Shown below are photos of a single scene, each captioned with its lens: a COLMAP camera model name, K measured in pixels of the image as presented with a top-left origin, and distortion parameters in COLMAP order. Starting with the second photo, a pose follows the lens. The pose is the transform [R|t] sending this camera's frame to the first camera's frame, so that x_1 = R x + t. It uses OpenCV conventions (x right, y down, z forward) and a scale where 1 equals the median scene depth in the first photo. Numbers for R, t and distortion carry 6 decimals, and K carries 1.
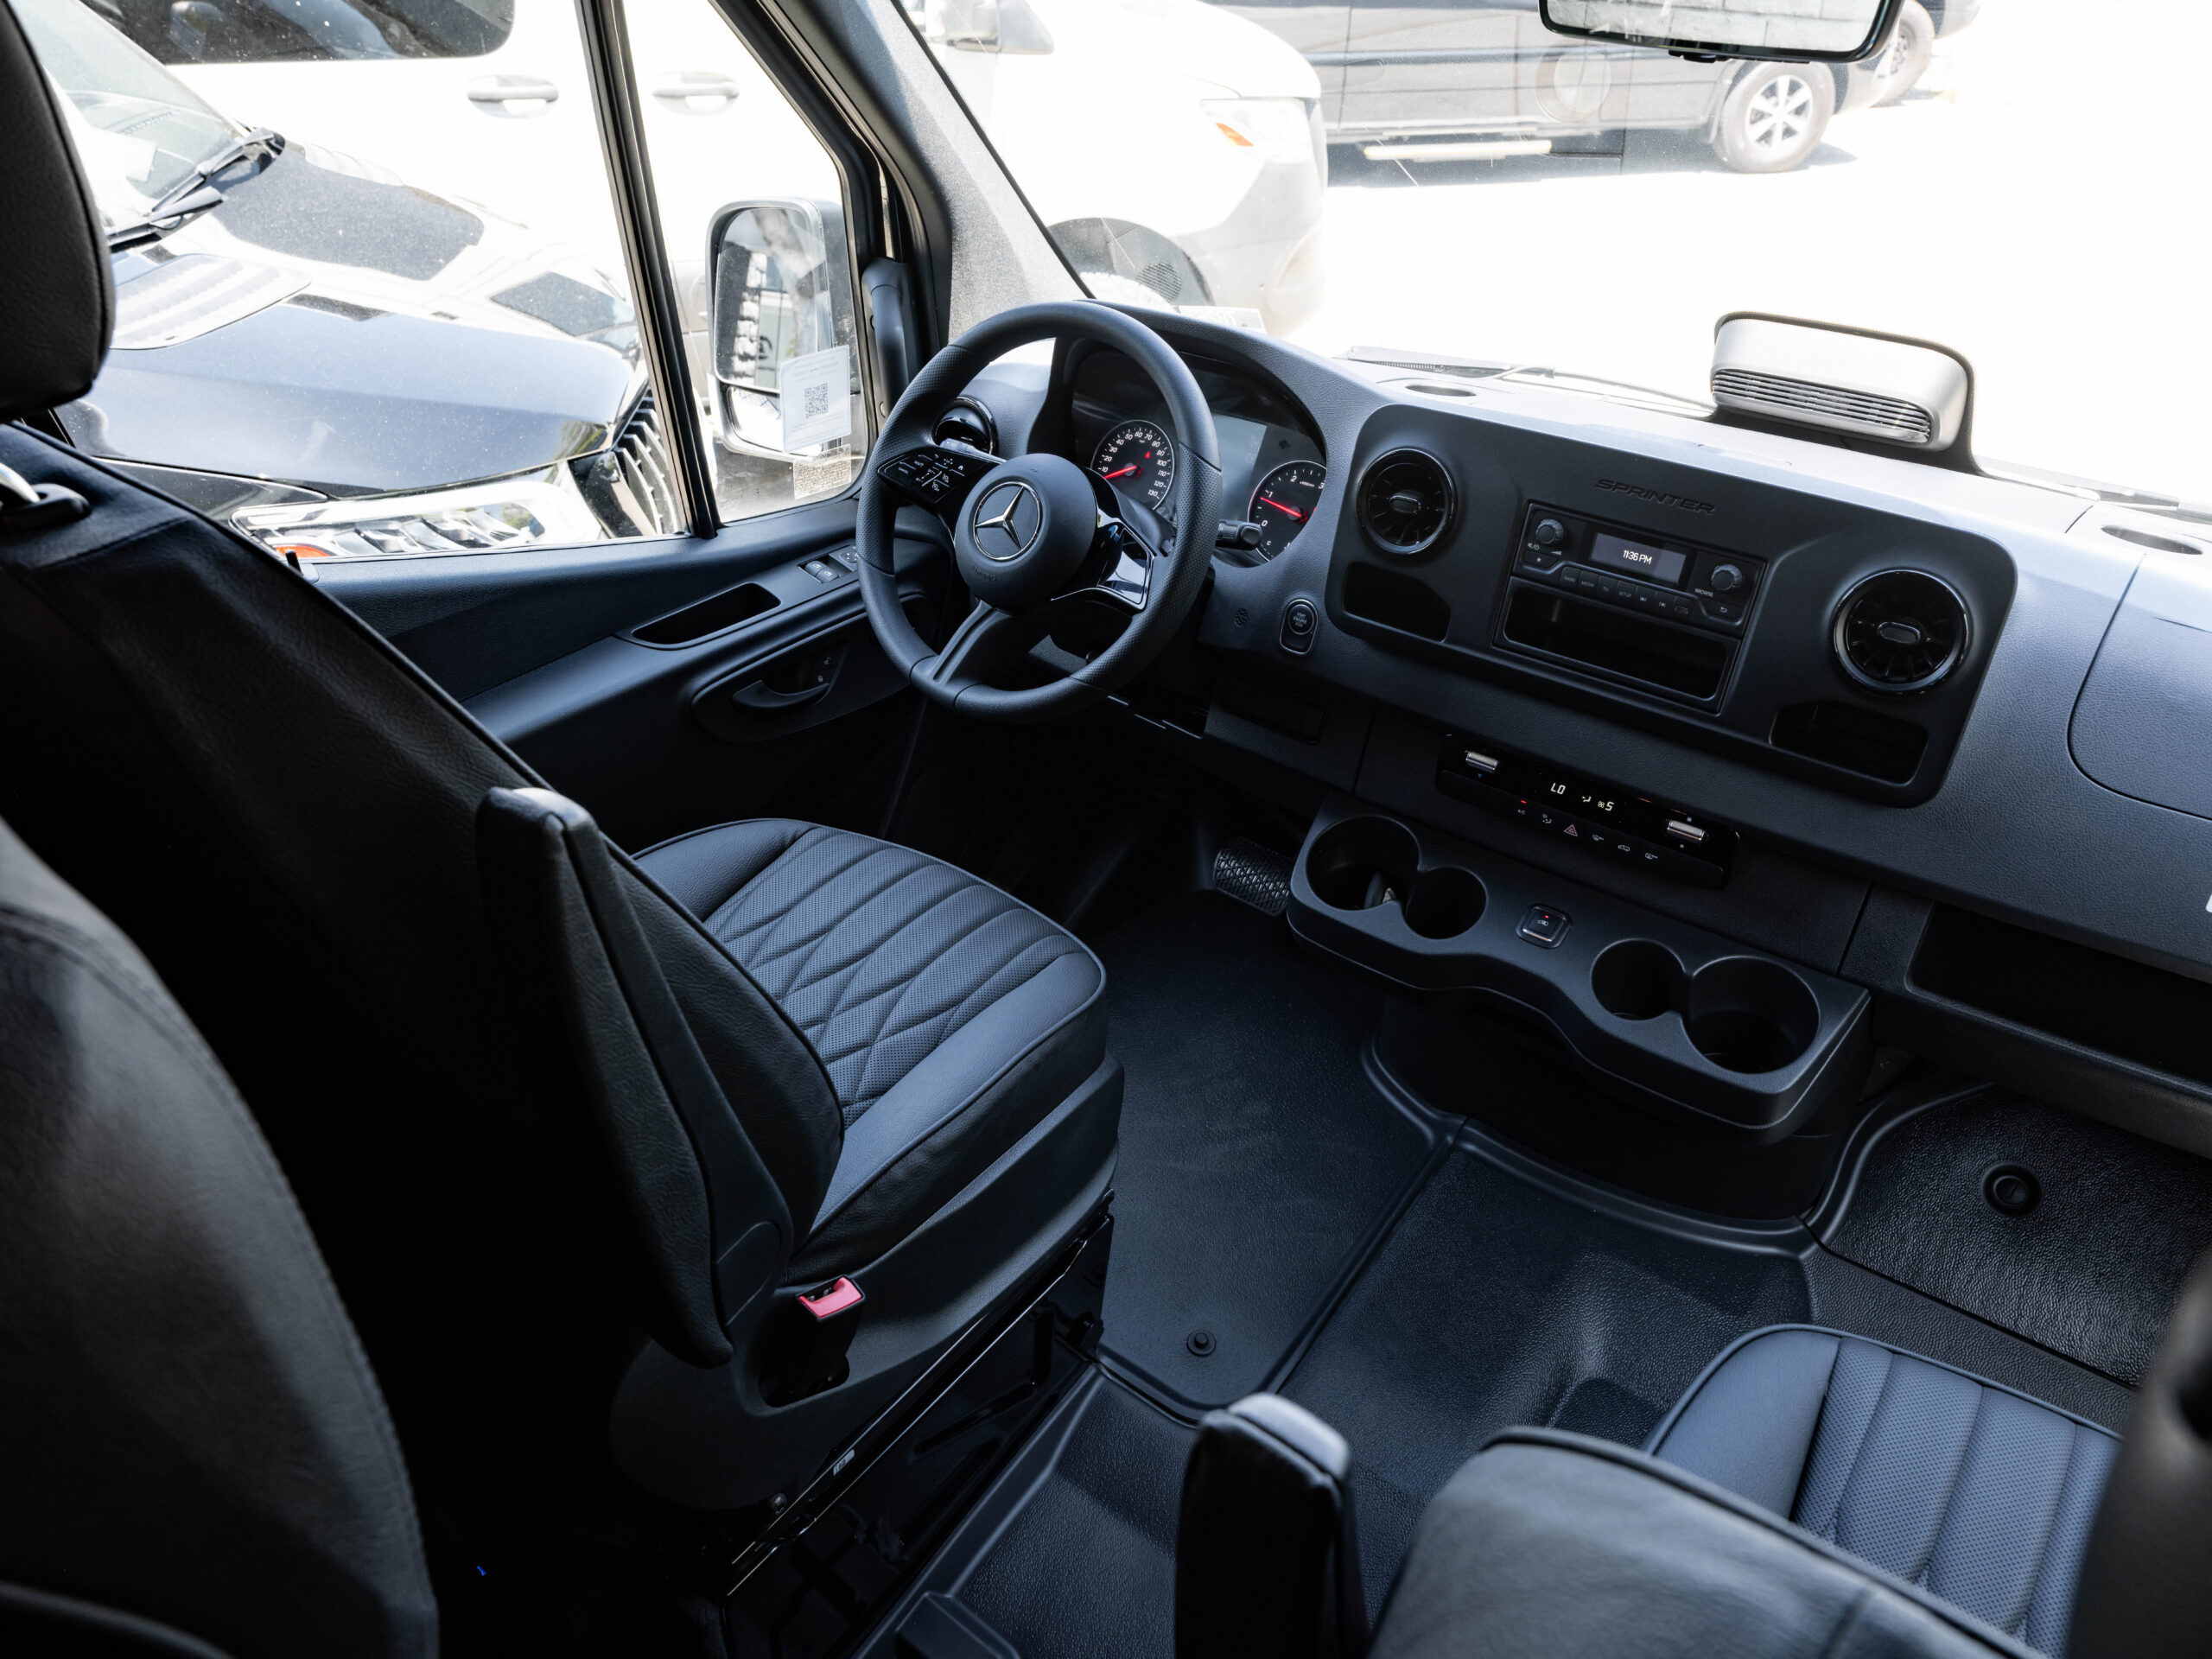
lens RADIAL K [[1518.8, 0, 1107.0], [0, 1518.8, 816.9], [0, 0, 1]] dist [0.002500, -0.001100]
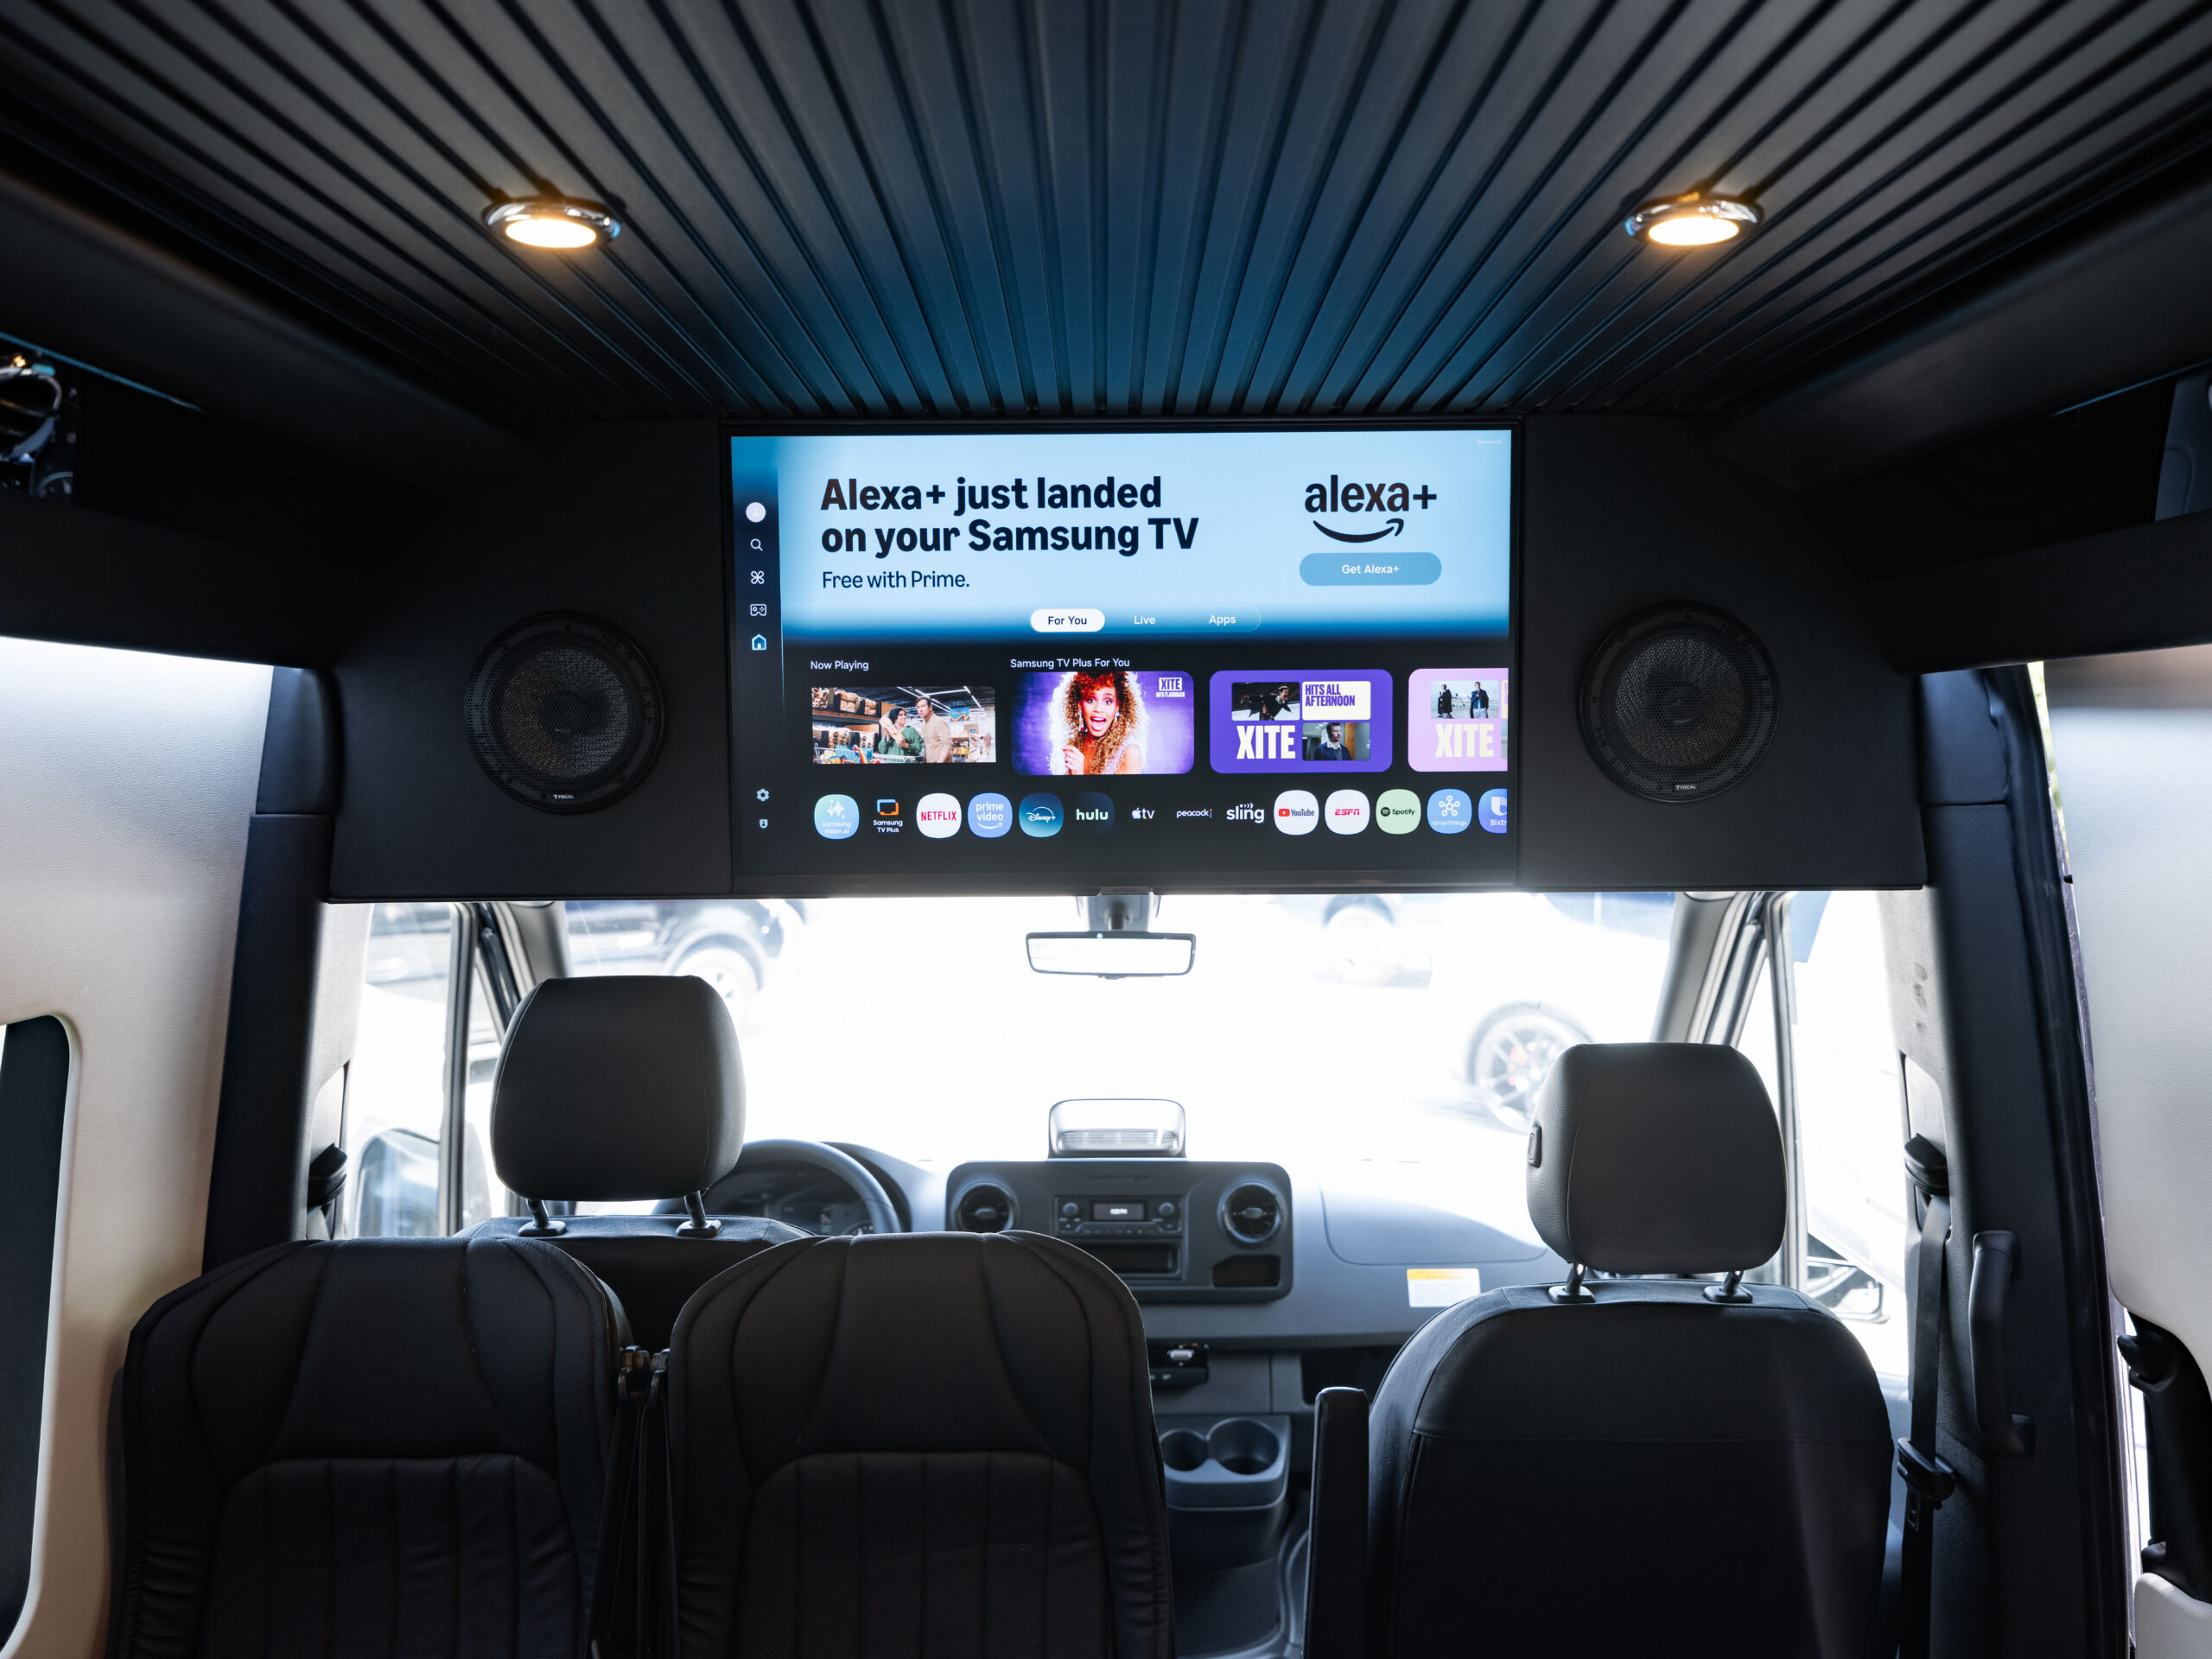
lens RADIAL K [[1790.1, 0, 1123.7], [0, 1790.1, 823.2], [0, 0, 1]] dist [0.006366, -0.017722]
pose [[0.788002, -0.033675, 0.614751, -0.989839], [0.339202, 0.857038, -0.387850, 0.278857], [-0.513804, 0.514151, 0.686771, -0.776870]]
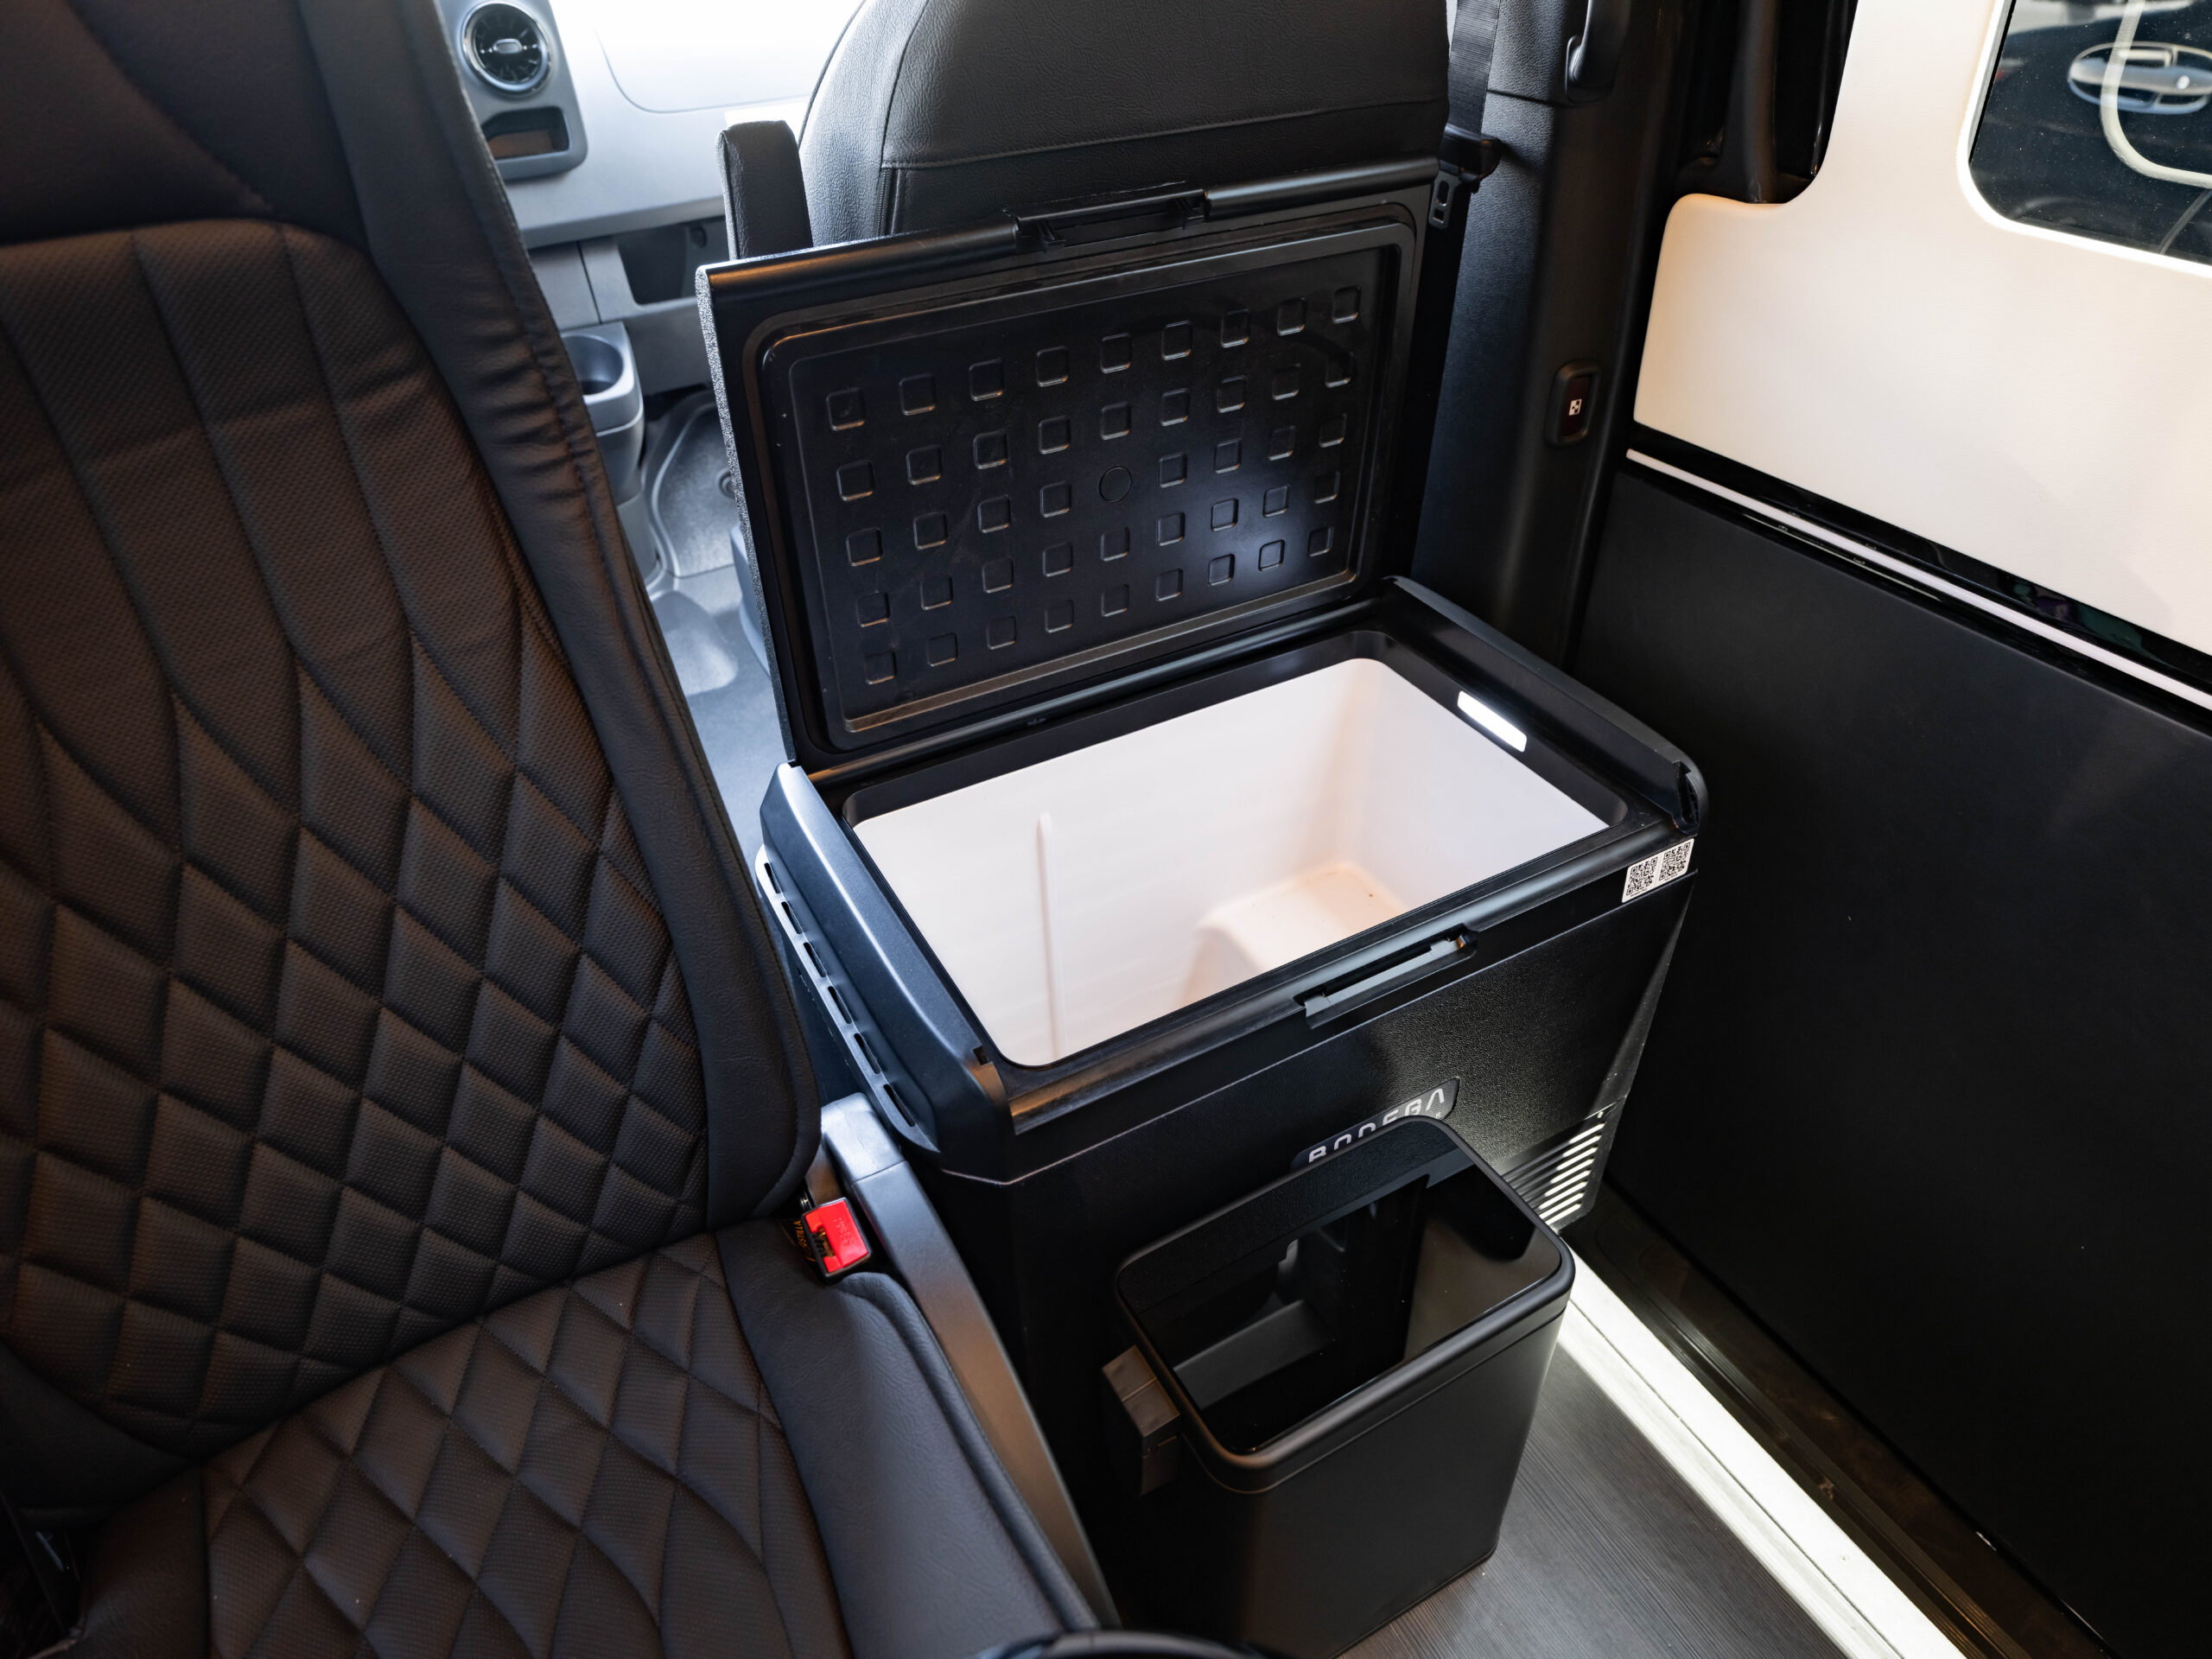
lens RADIAL K [[1351.2, 0, 1106.7], [0, 1351.2, 825.2], [0, 0, 1]] dist [0.000260, -0.002797]
pose [[0.394028, -0.573180, 0.718475, -0.606090], [0.518723, 0.784003, 0.340978, 0.310101], [-0.758728, 0.238335, 0.606241, -0.096859]]
